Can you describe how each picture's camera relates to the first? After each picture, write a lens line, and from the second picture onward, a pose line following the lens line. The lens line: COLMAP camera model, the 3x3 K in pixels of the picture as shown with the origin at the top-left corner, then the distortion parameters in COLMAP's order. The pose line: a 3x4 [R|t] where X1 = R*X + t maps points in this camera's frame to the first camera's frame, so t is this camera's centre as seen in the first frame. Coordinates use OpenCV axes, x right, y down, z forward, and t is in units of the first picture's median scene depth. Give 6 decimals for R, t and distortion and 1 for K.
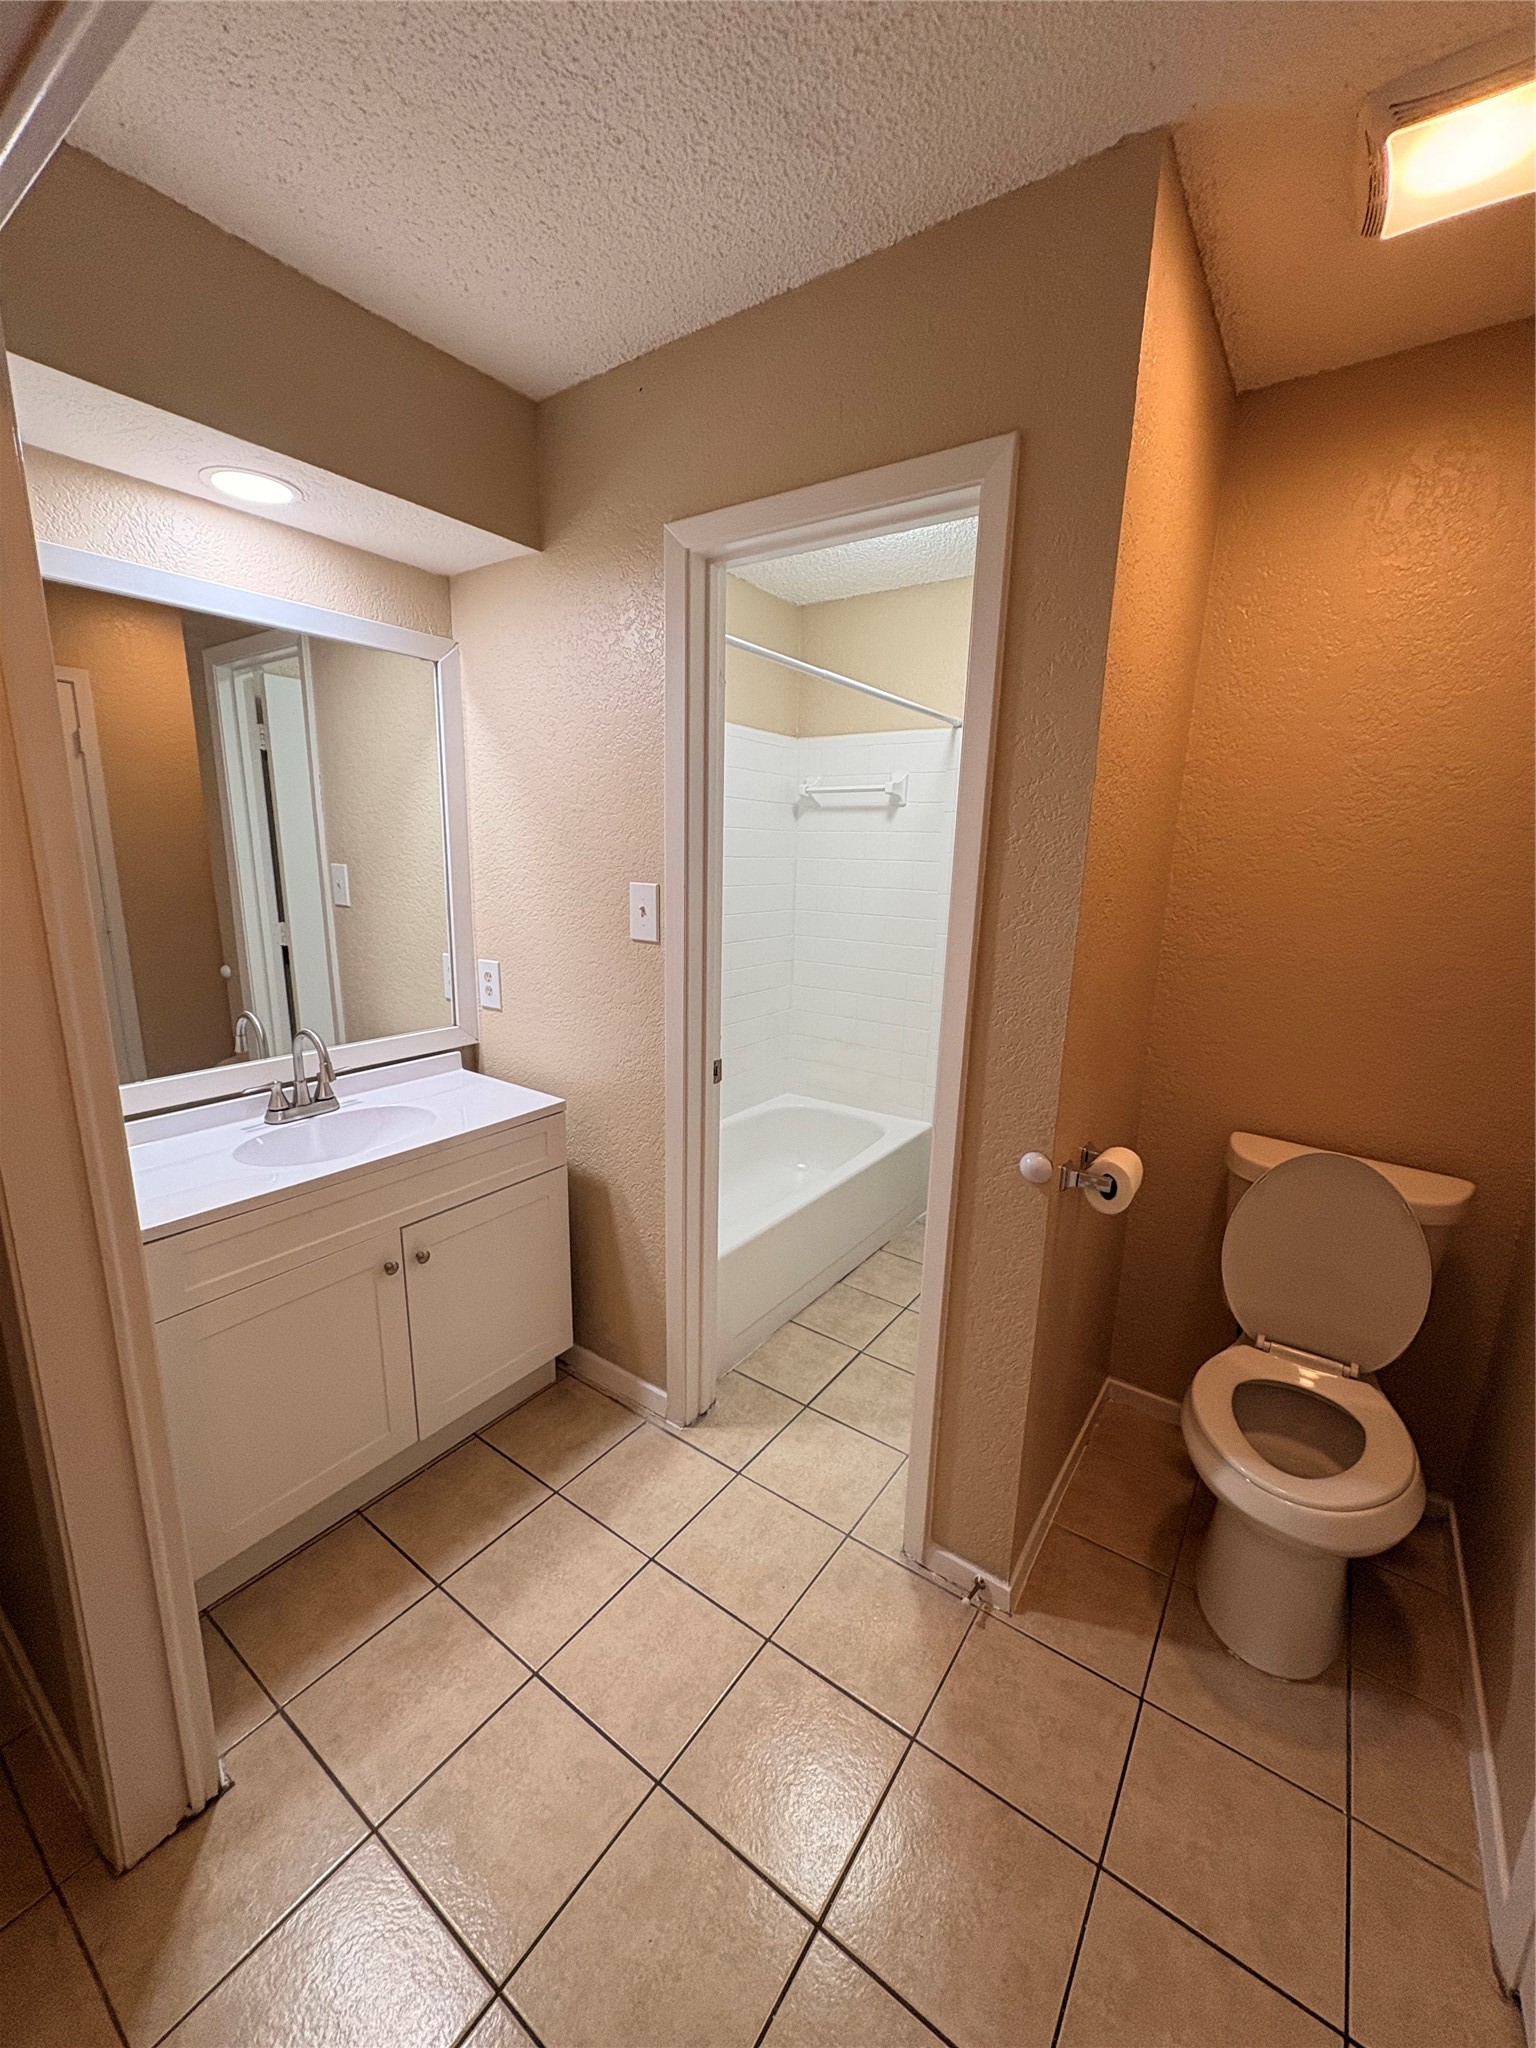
lens RADIAL K [[812.7, 0, 768.0], [0, 812.7, 1024.0], [0, 0, 1]] dist [0.000827, 0.000373]
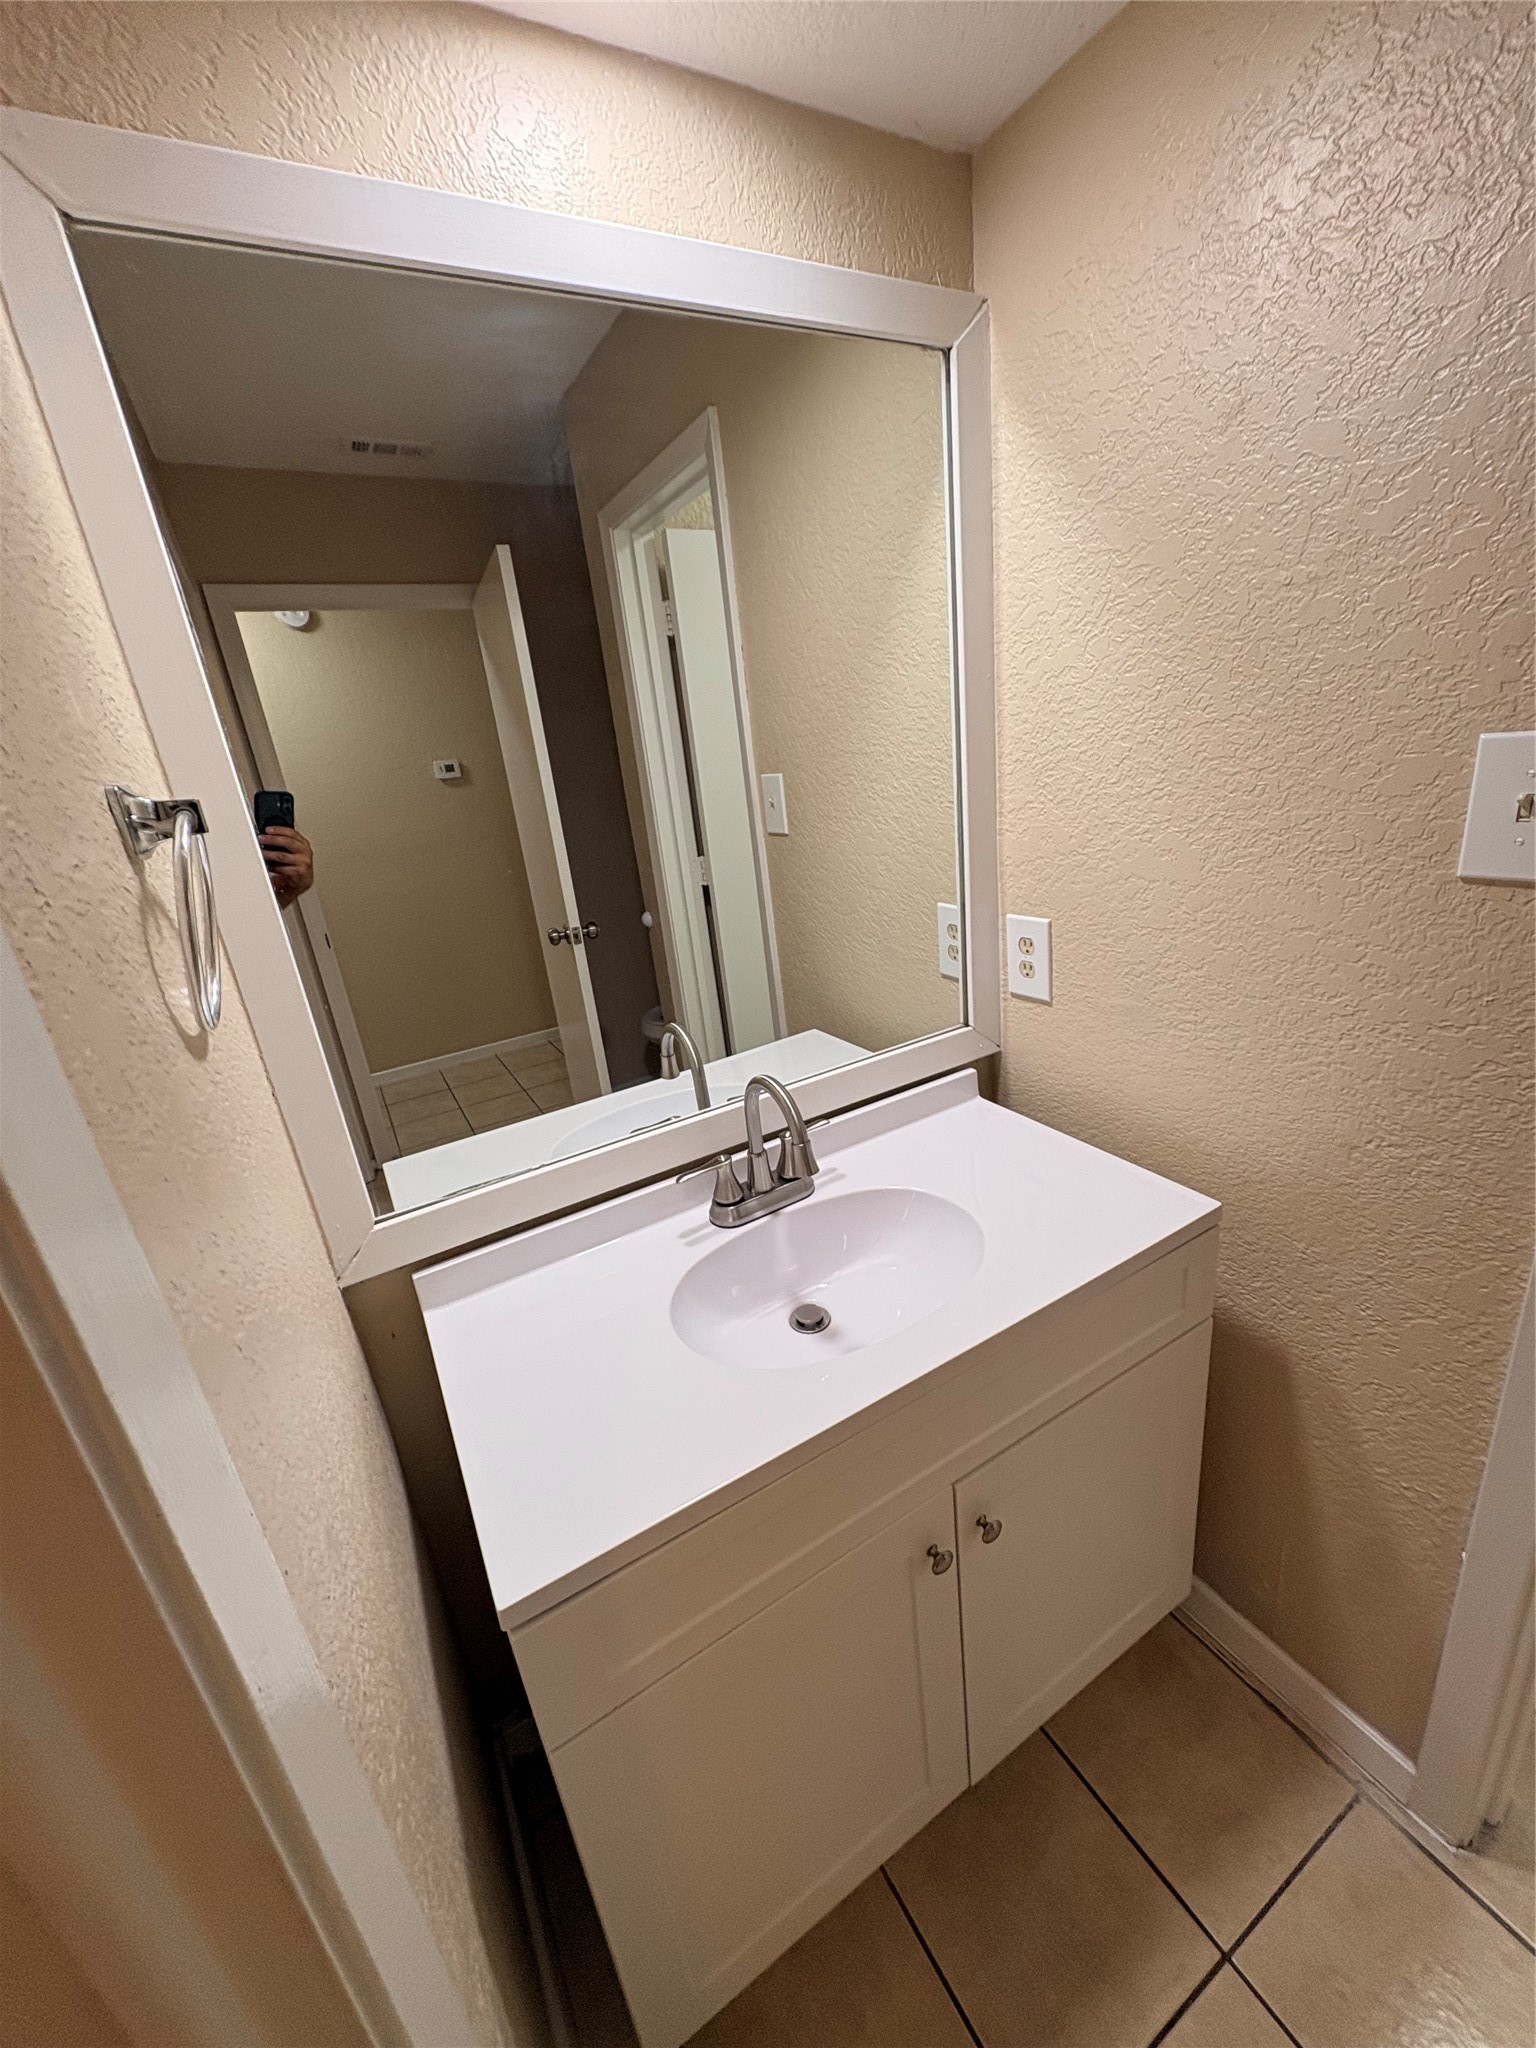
lens RADIAL K [[812.7, 0, 768.0], [0, 812.7, 1024.0], [0, 0, 1]] dist [0.000827, 0.000373]
pose [[0.900519, 0.018139, -0.434437, -0.277758], [0.040020, 0.991431, 0.124352, -0.087857], [0.432970, -0.129368, 0.892077, 0.431616]]
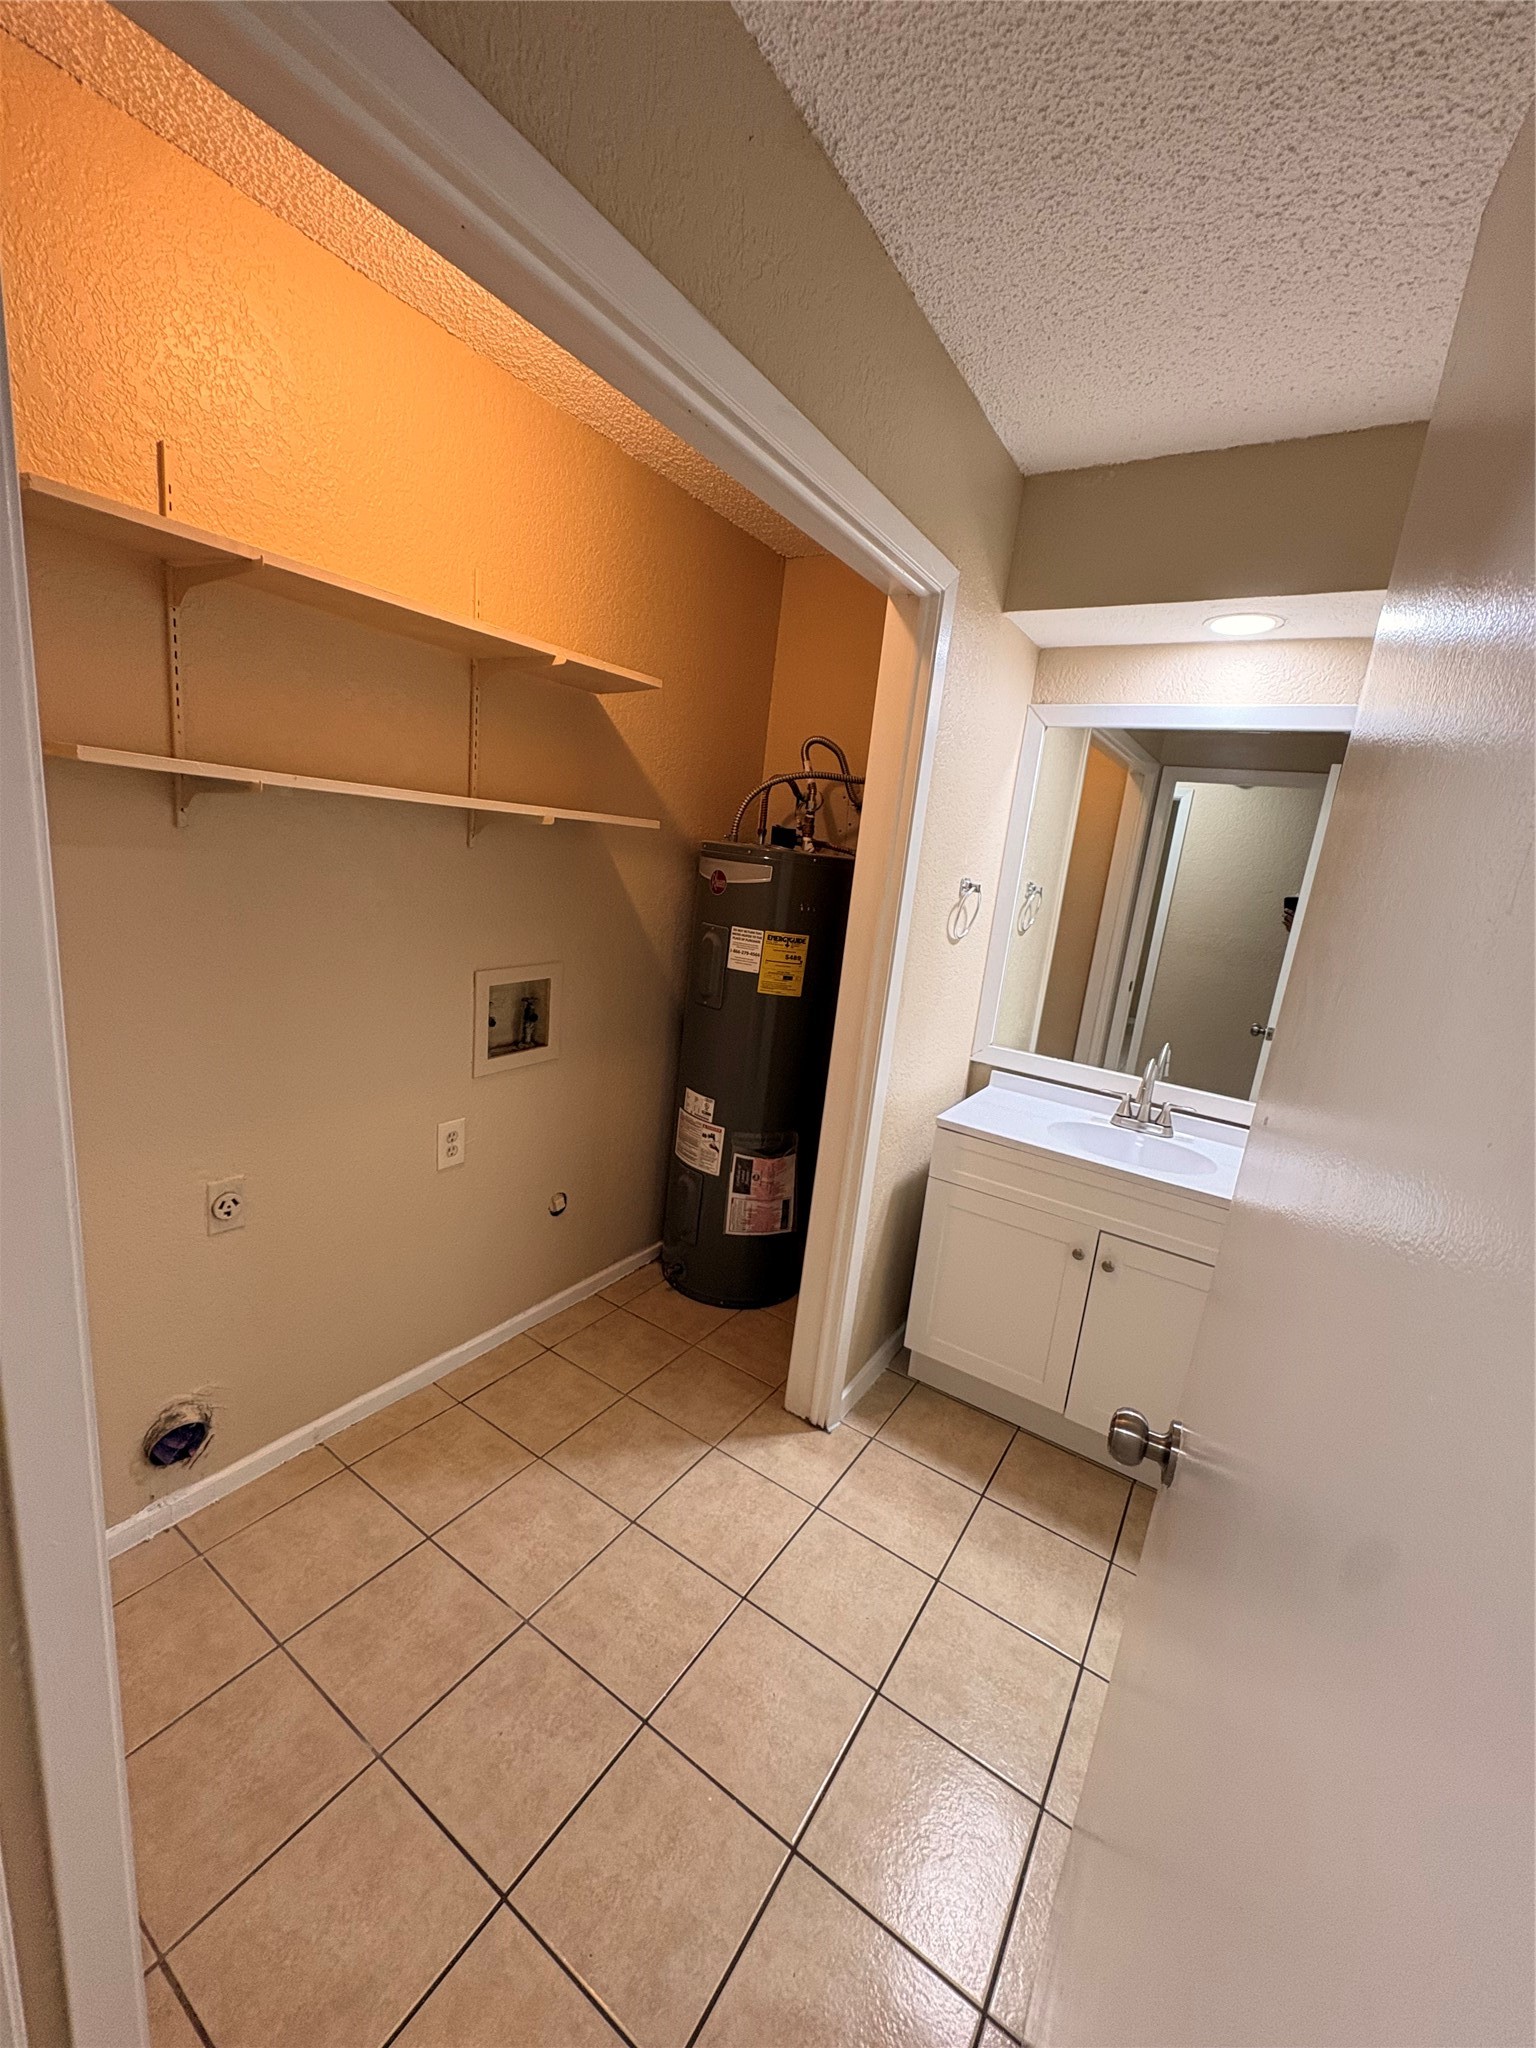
lens RADIAL K [[812.7, 0, 768.0], [0, 812.7, 1024.0], [0, 0, 1]] dist [0.000827, 0.000373]
pose [[0.045838, 0.201167, -0.978484, 0.495259], [-0.312745, 0.933162, 0.177199, -0.067438], [0.948731, 0.297893, 0.105688, 0.278378]]
